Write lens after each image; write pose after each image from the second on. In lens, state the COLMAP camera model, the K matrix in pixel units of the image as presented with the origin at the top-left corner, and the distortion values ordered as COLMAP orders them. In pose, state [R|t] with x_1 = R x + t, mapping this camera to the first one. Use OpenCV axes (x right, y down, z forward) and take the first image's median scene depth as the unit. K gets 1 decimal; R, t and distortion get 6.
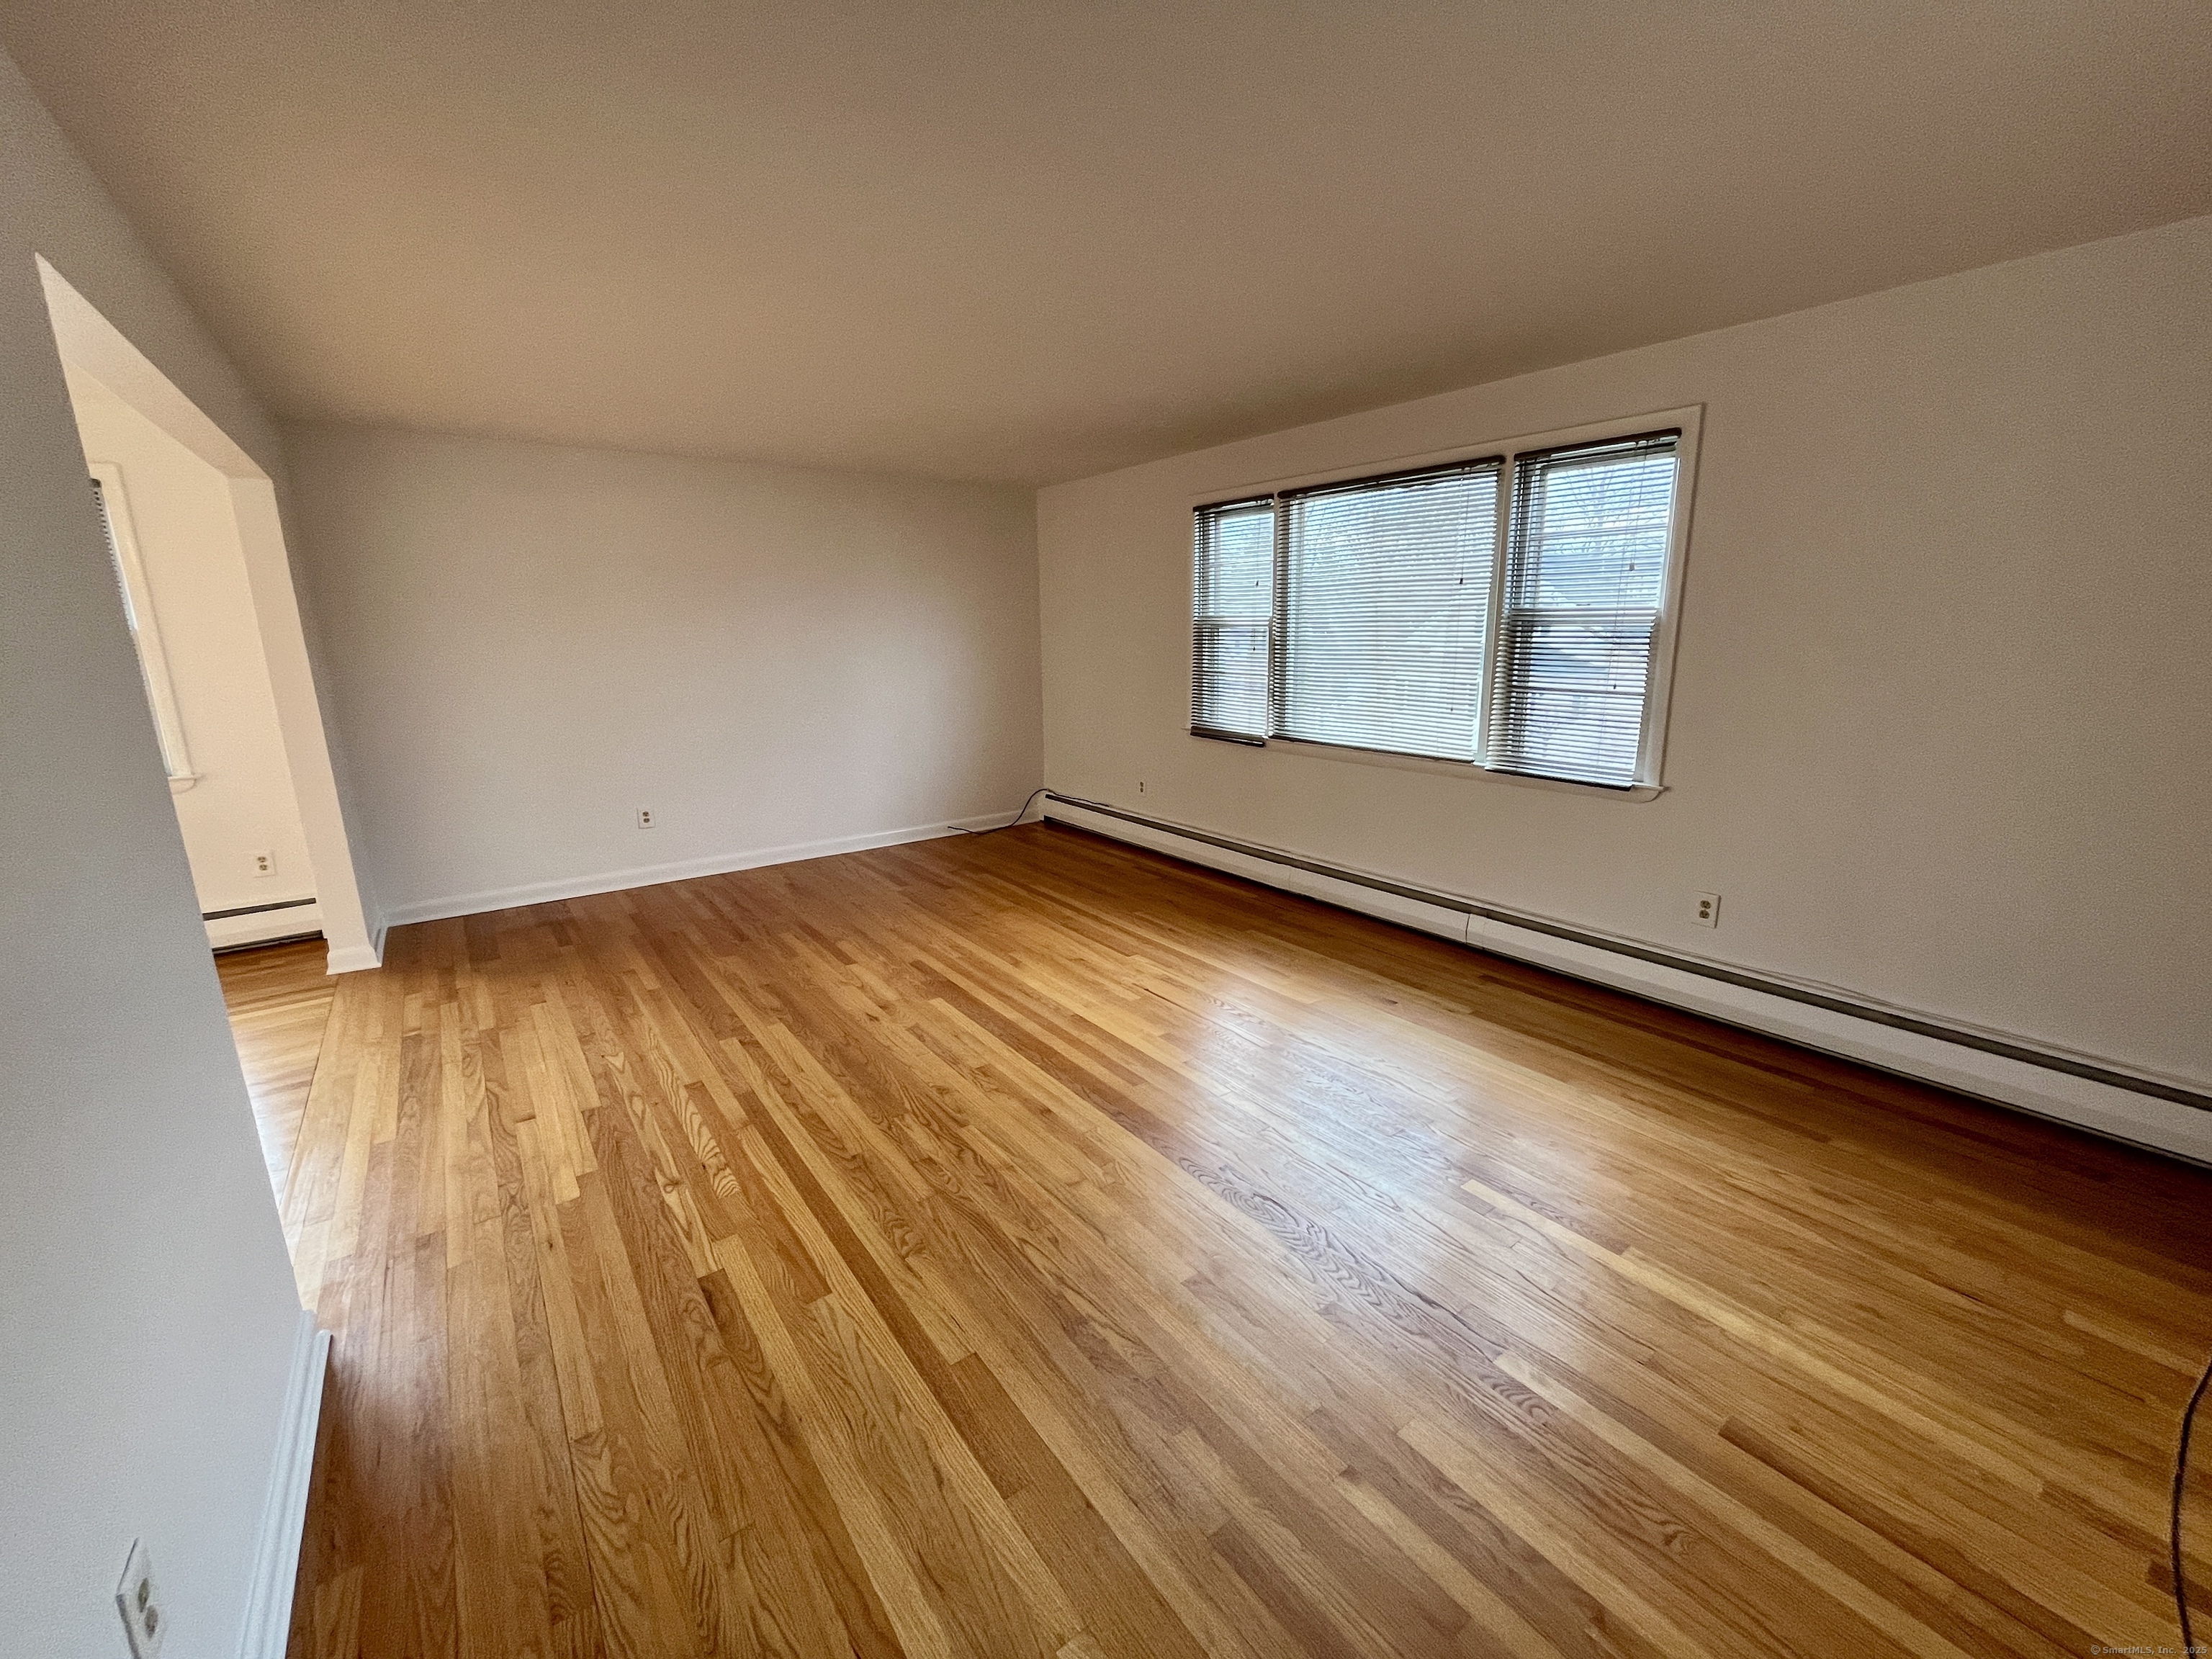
lens RADIAL K [[892.5, 0, 1109.4], [0, 892.5, 826.0], [0, 0, 1]] dist [-0.000765, -0.000714]
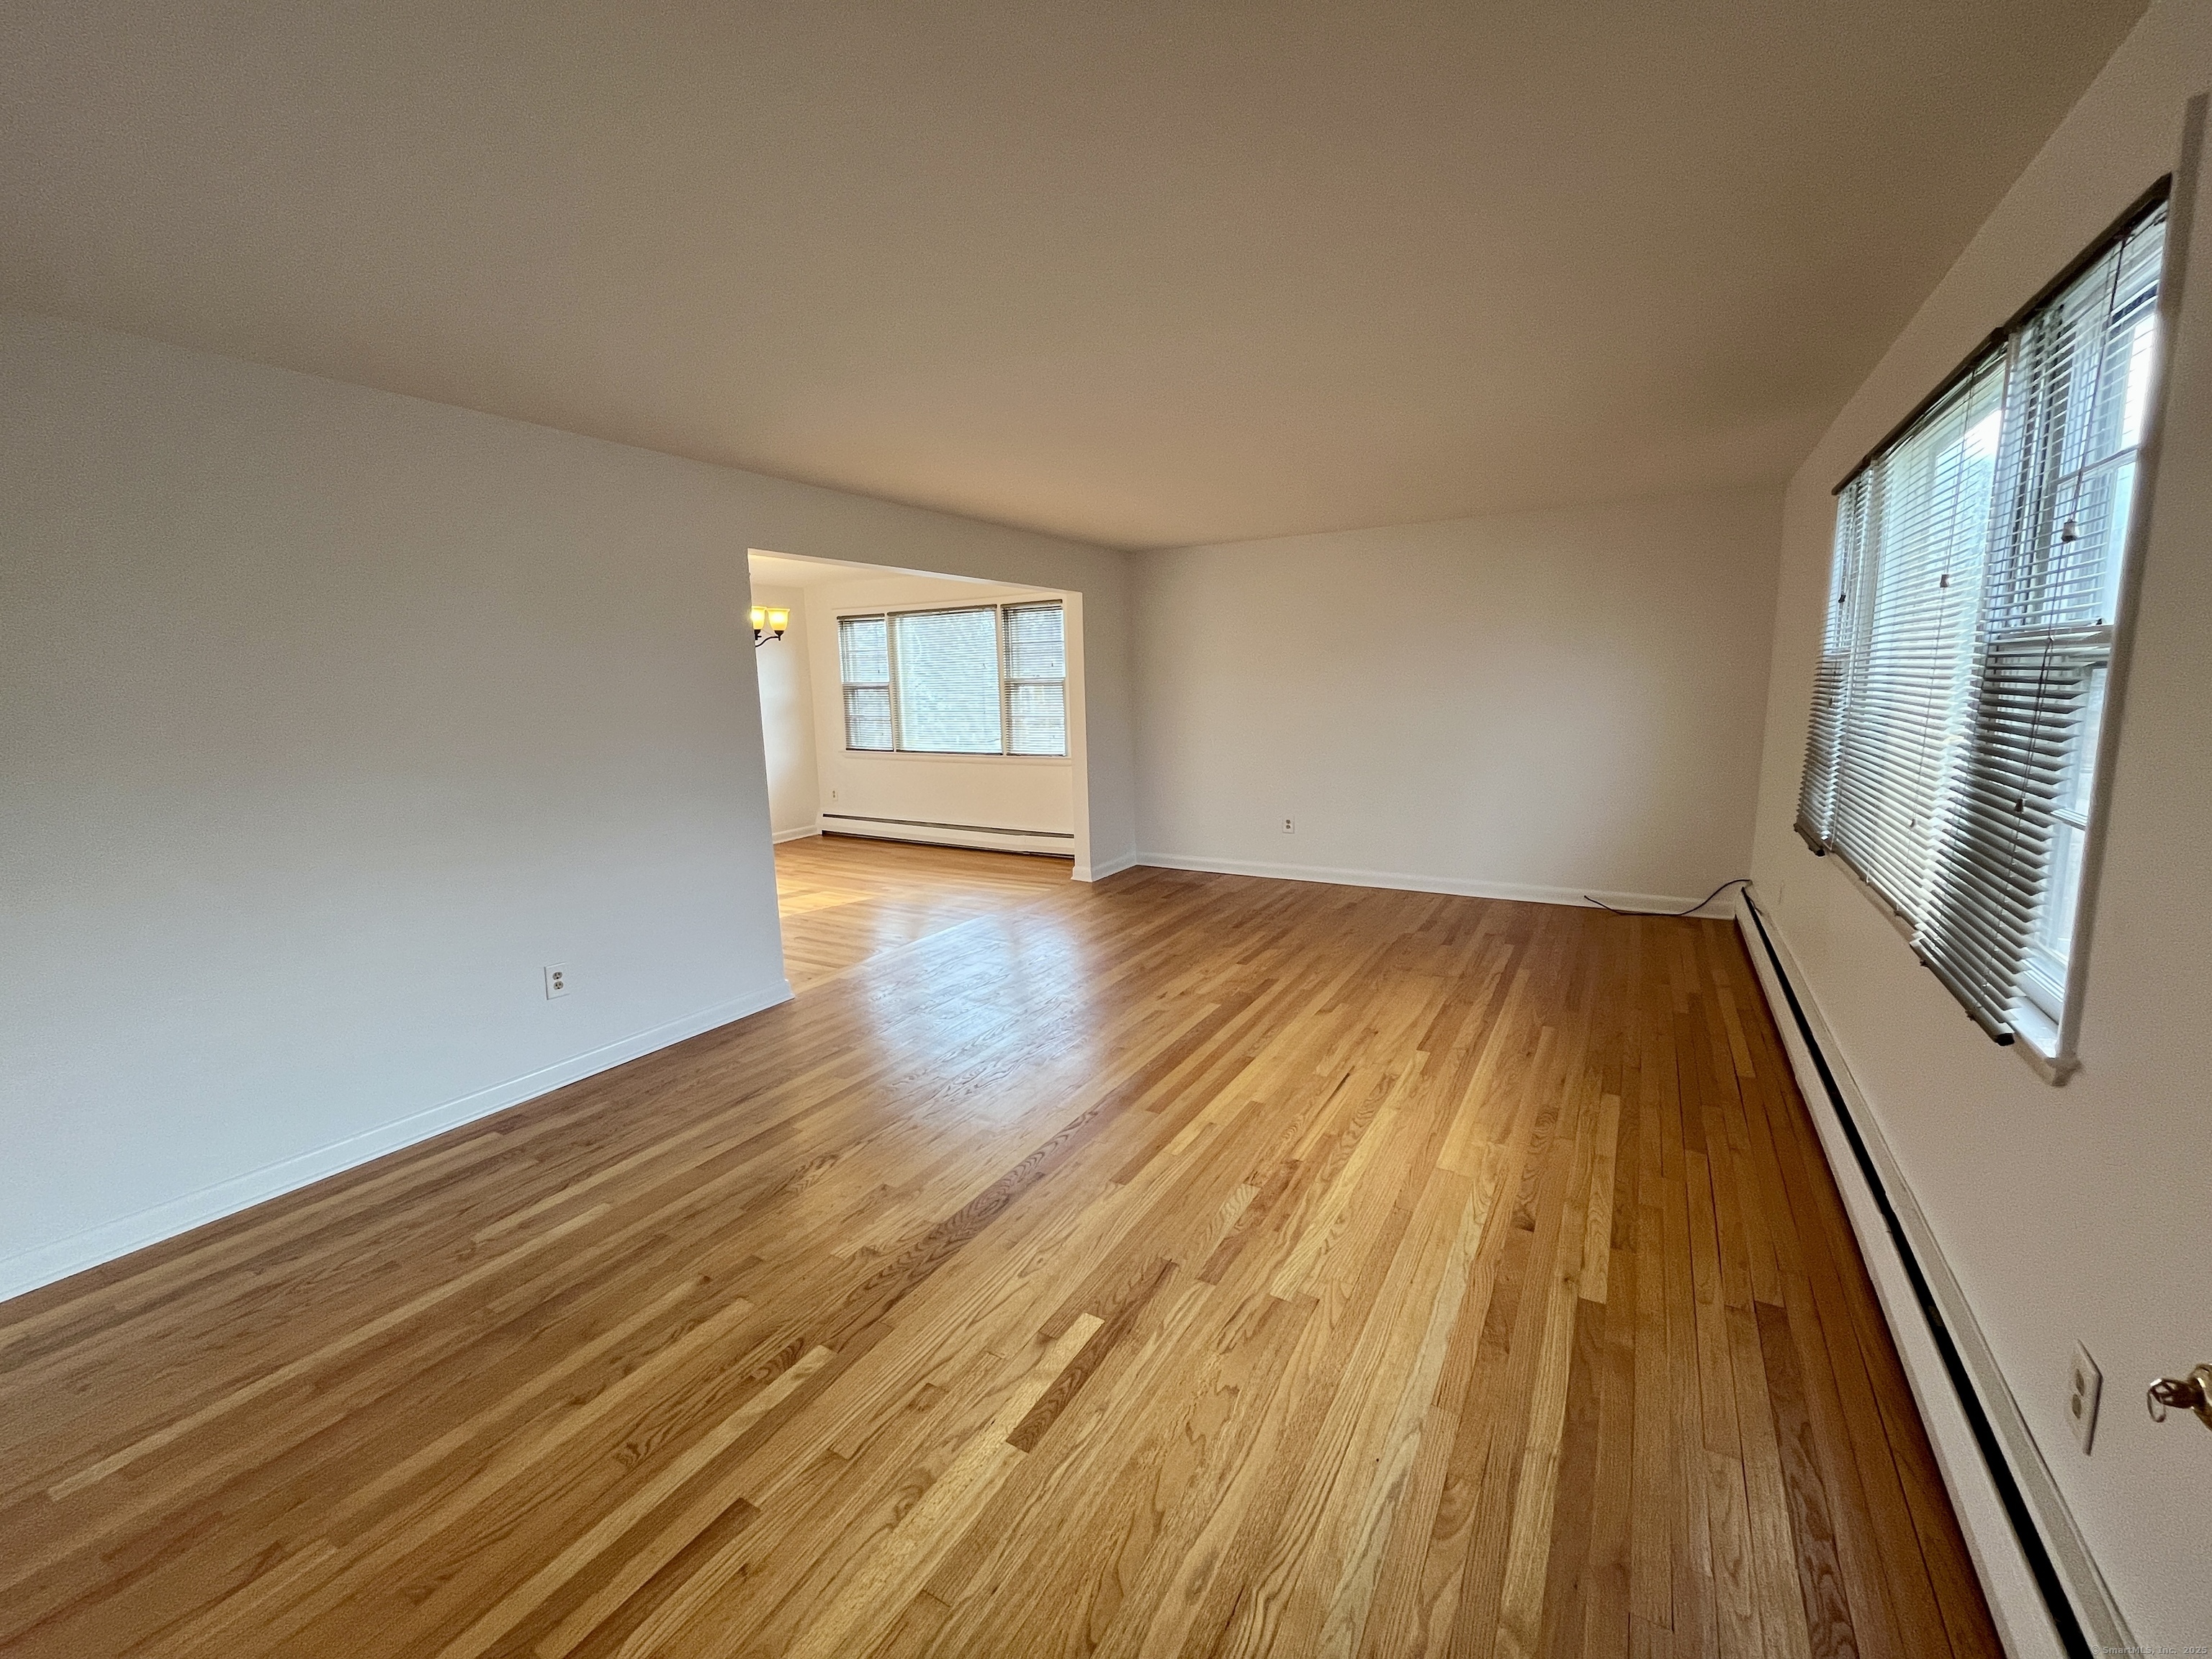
lens RADIAL K [[901.1, 0, 1113.5], [0, 901.1, 824.7], [0, 0, 1]] dist [-0.001176, 0.000037]
pose [[0.389323, 0.146899, -0.909312, 0.709962], [-0.183244, 0.979821, 0.079833, -0.087992], [0.902690, 0.135545, 0.408385, 0.374239]]
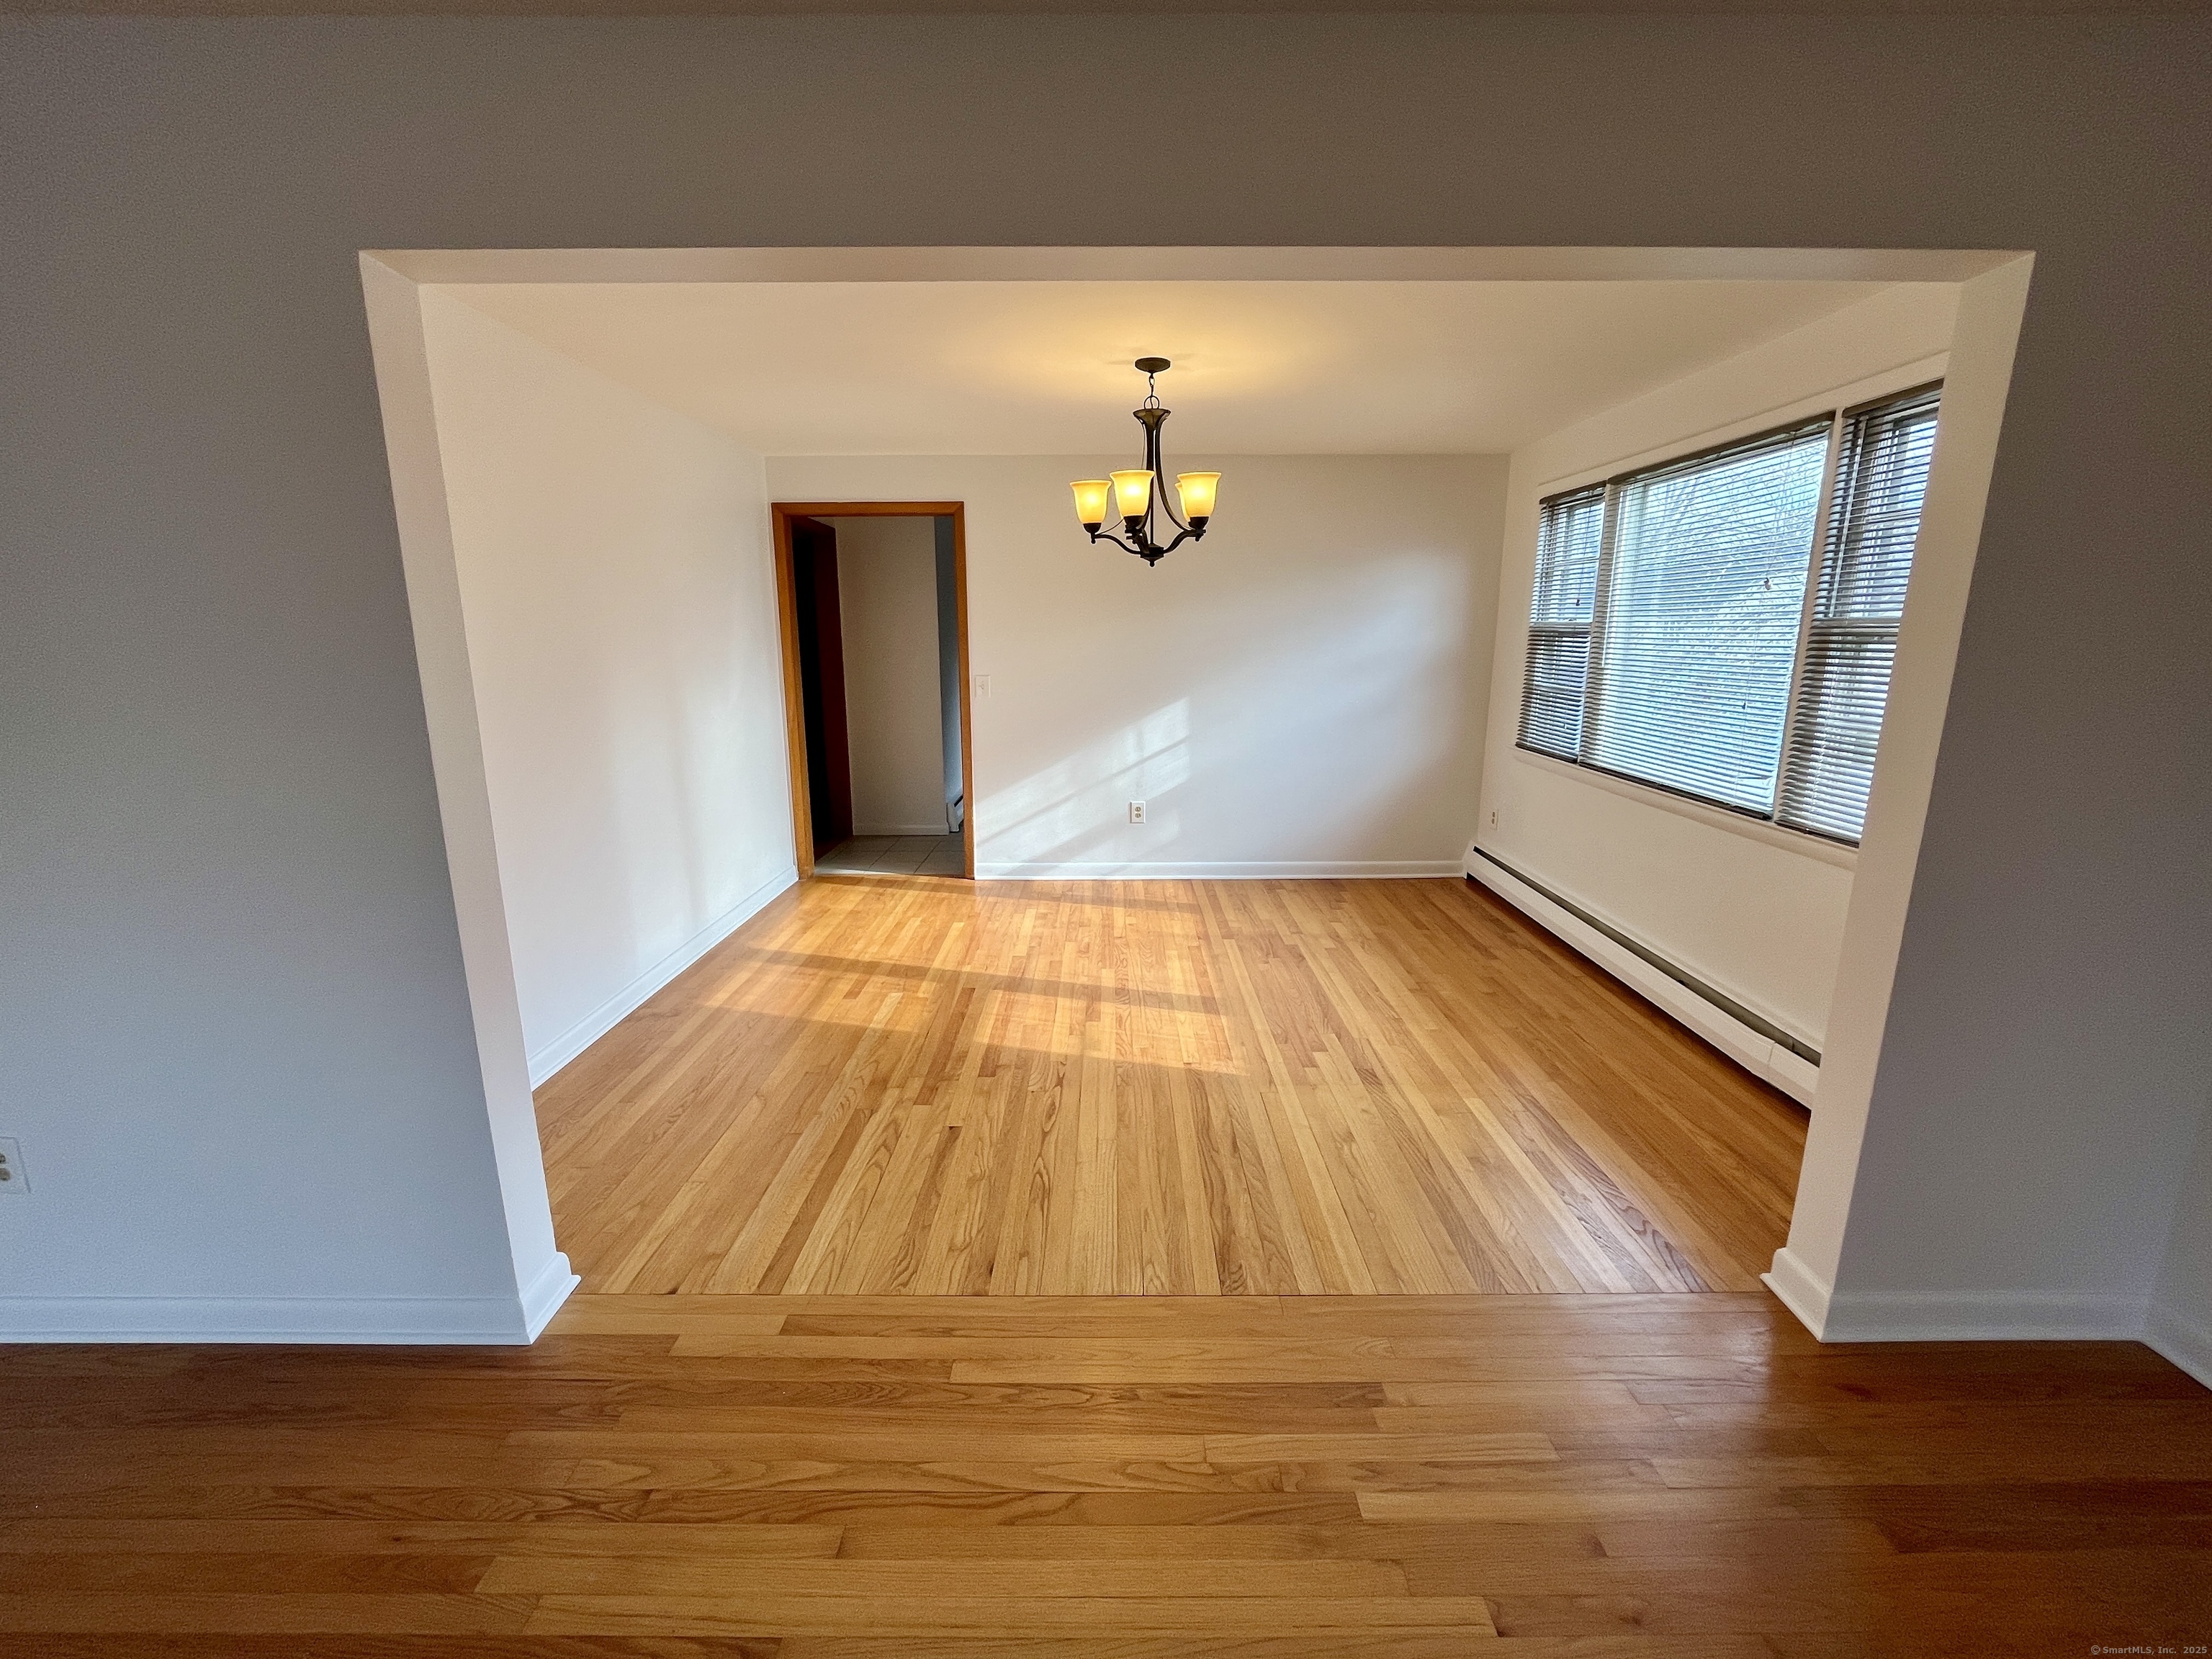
lens RADIAL K [[907.2, 0, 1108.3], [0, 907.2, 823.3], [0, 0, 1]] dist [0.000609, -0.000137]
pose [[-0.597550, 0.177421, -0.781956, -0.290585], [-0.170975, 0.924591, 0.340439, -0.201496], [0.783391, 0.337124, -0.522155, 0.916892]]
